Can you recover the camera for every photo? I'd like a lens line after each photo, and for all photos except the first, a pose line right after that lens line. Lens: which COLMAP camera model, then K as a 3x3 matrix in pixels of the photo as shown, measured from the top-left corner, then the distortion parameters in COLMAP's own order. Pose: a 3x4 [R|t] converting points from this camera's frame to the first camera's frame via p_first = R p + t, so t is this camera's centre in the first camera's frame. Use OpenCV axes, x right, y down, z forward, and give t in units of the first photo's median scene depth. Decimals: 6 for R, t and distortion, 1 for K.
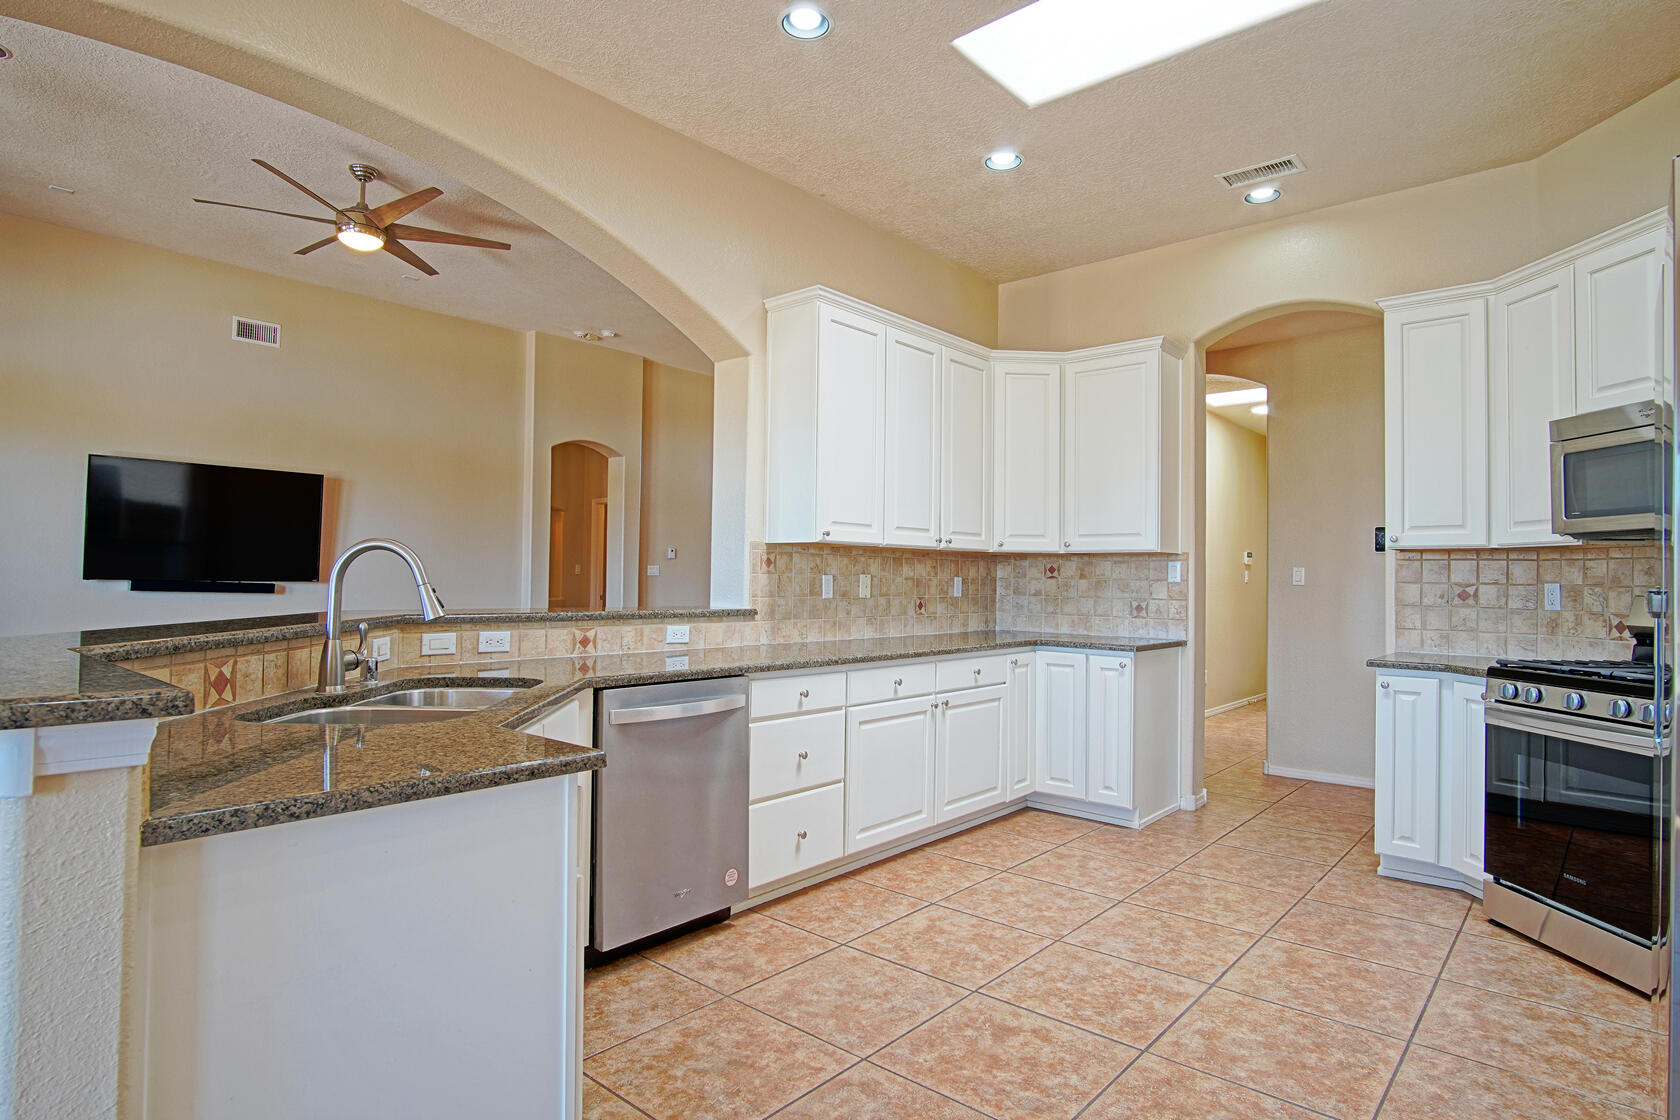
lens RADIAL K [[895.7, 0, 836.2], [0, 895.7, 560.3], [0, 0, 1]] dist [-0.031043, 0.007139]
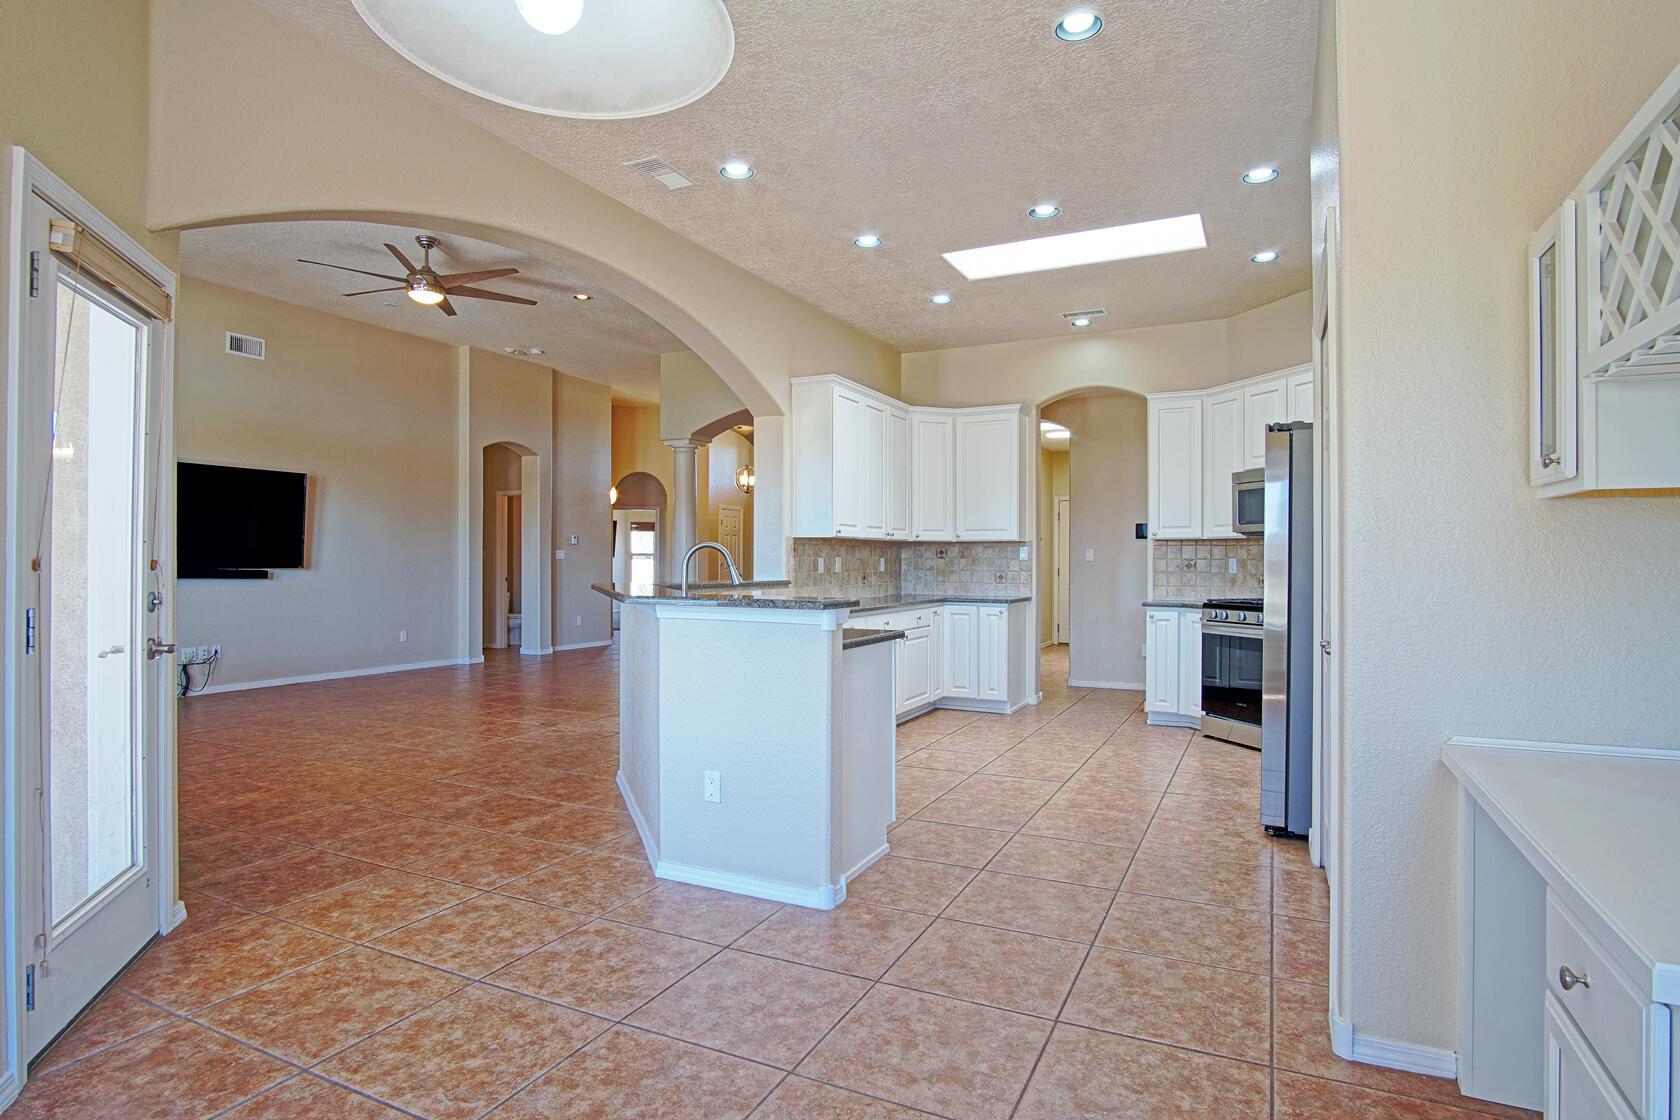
lens RADIAL K [[895.7, 0, 835.8], [0, 895.7, 561.0], [0, 0, 1]] dist [-0.031043, 0.007139]
pose [[0.965902, -0.011736, 0.258641, -0.379704], [0.005651, 0.999690, 0.024260, -0.014691], [-0.258845, -0.021971, 0.965669, -0.471563]]
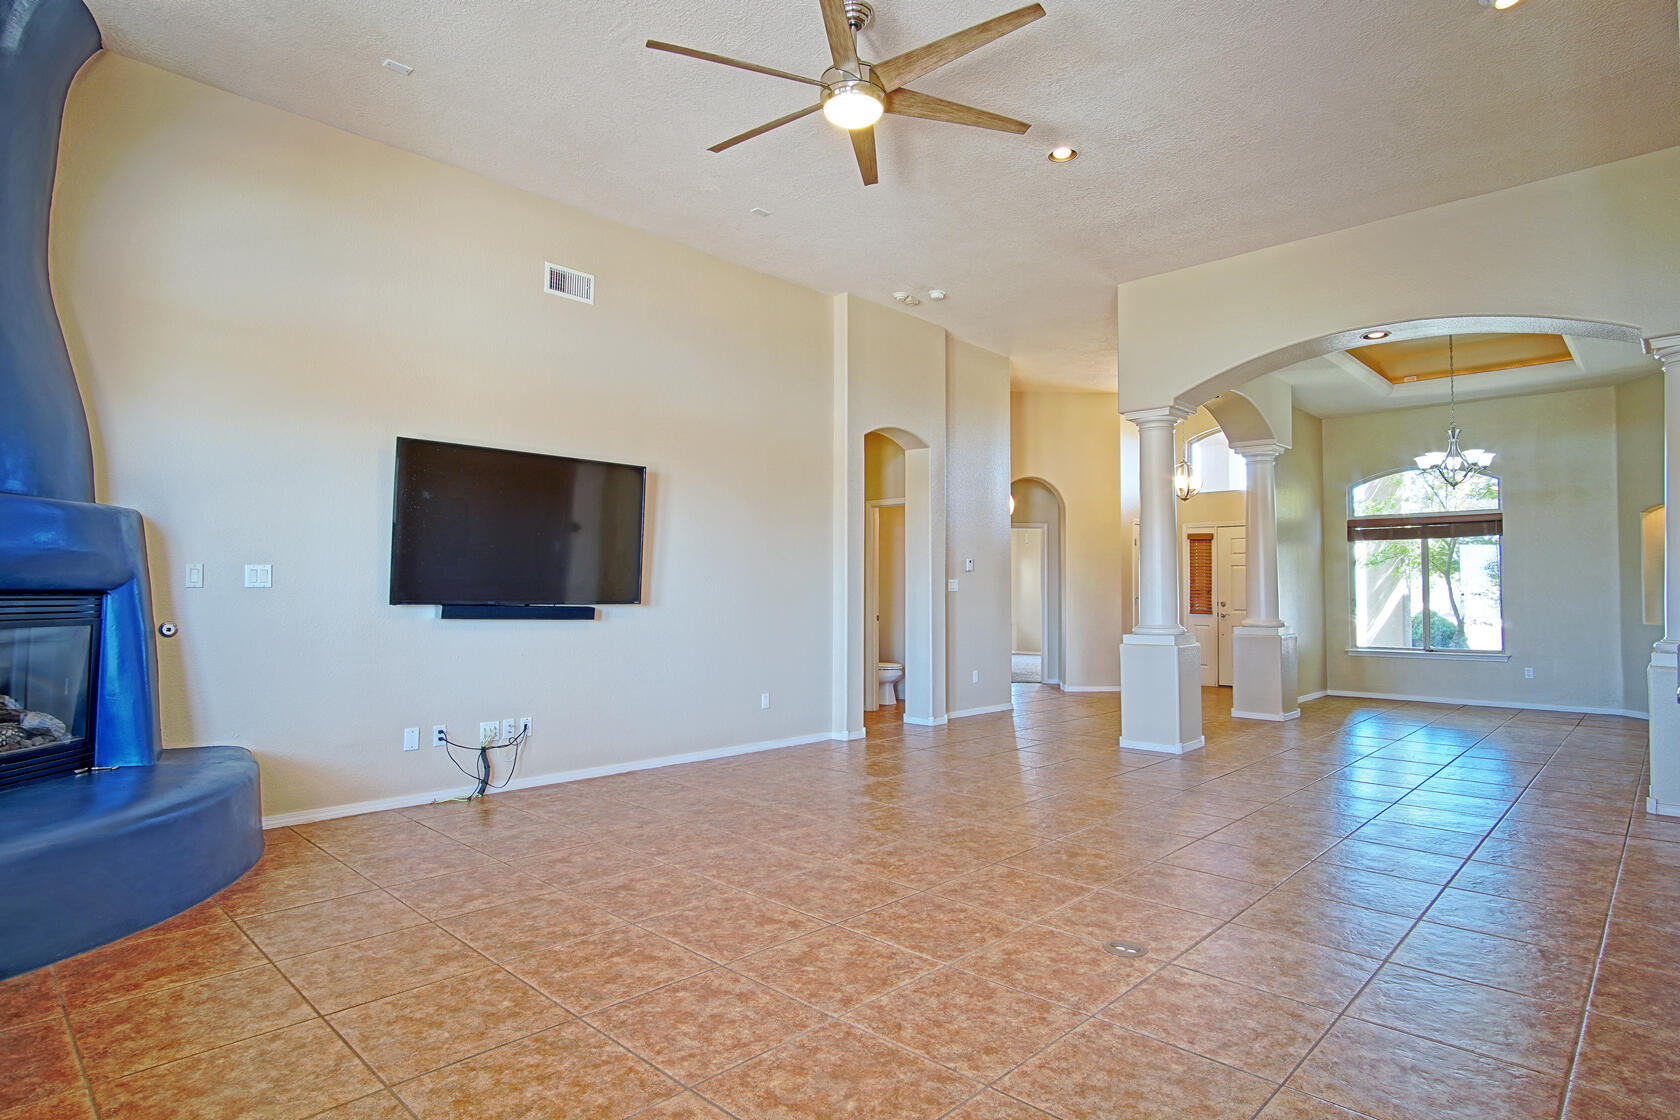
lens RADIAL K [[895.7, 0, 842.8], [0, 895.7, 567.0], [0, 0, 1]] dist [-0.031043, 0.007139]
pose [[0.999032, -0.011075, -0.042563, -0.646157], [0.010734, 0.999909, -0.008228, 0.000296], [0.042650, 0.007763, 0.999060, 0.384714]]
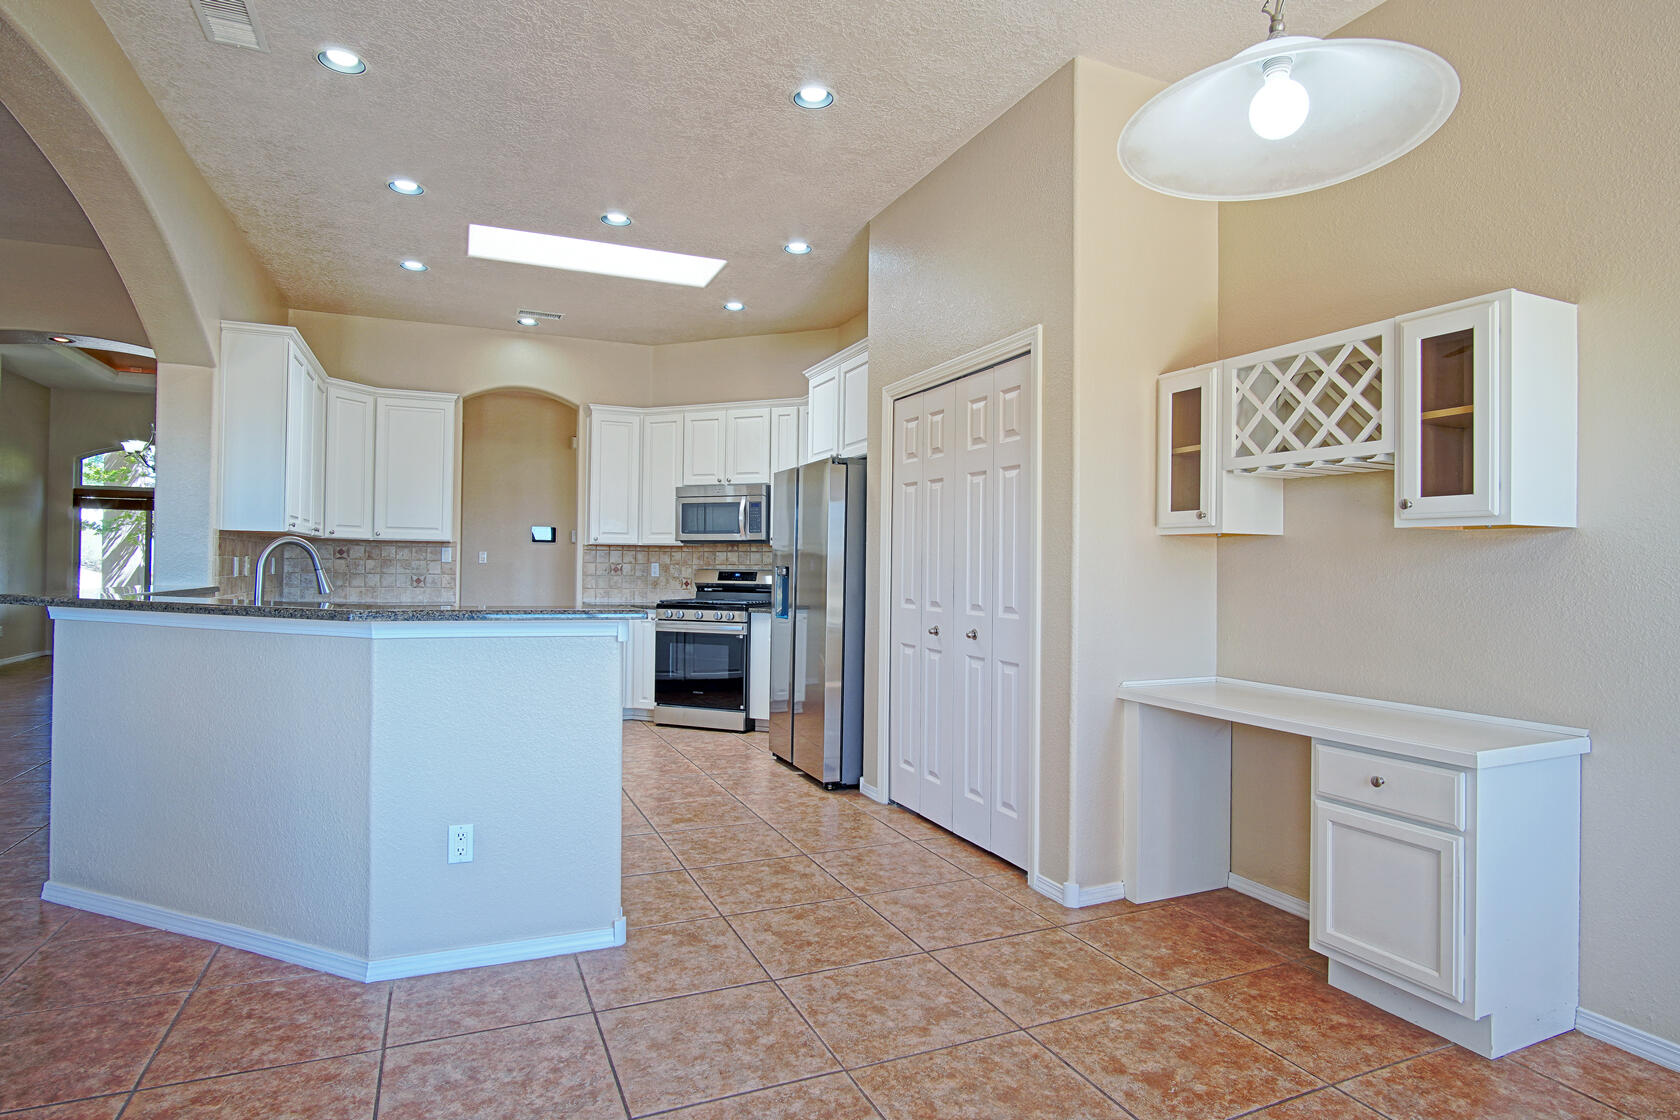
lens RADIAL K [[895.7, 0, 837.0], [0, 895.7, 560.7], [0, 0, 1]] dist [-0.031043, 0.007139]
pose [[0.425174, -0.000703, 0.905111, -0.727573], [-0.026065, 0.999575, 0.013020, -0.014090], [-0.904736, -0.029128, 0.424975, -0.203493]]
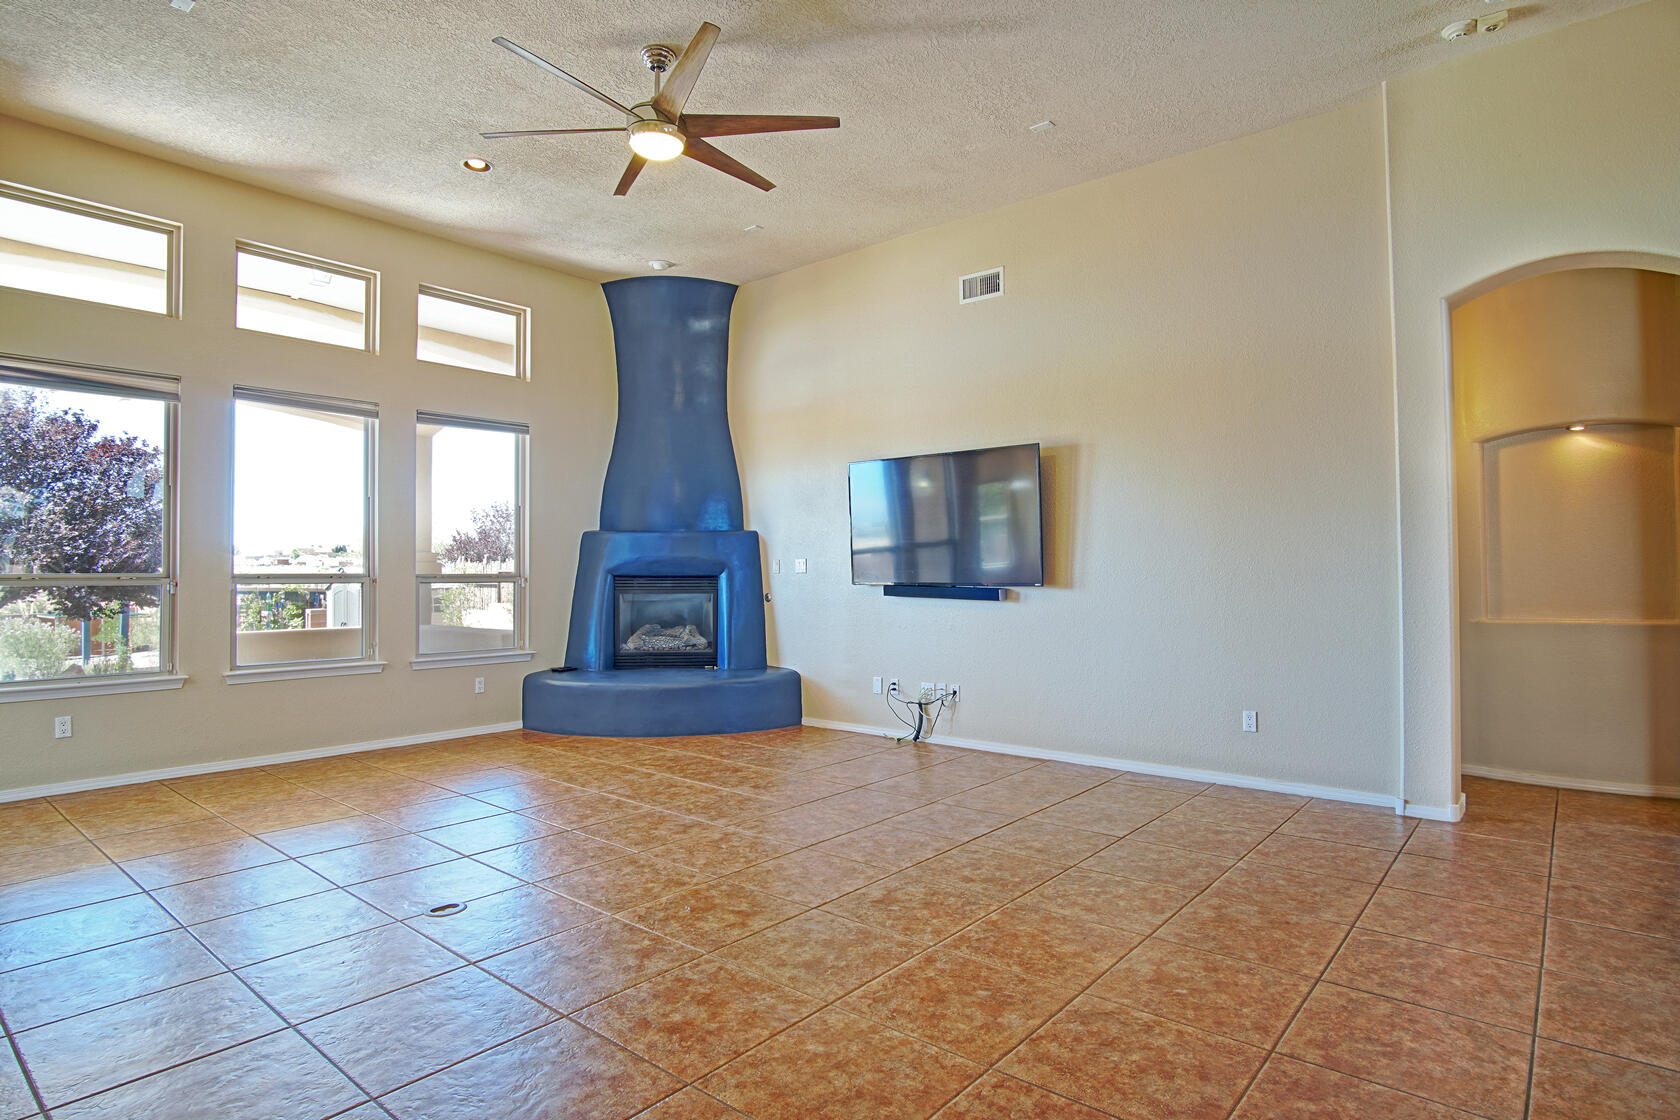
lens RADIAL K [[895.7, 0, 835.0], [0, 895.7, 564.6], [0, 0, 1]] dist [-0.031043, 0.007139]
pose [[0.022155, -0.024202, -0.999462, 0.290502], [0.025895, 0.999385, -0.023626, 0.033557], [0.999419, -0.025358, 0.022768, 1.401693]]
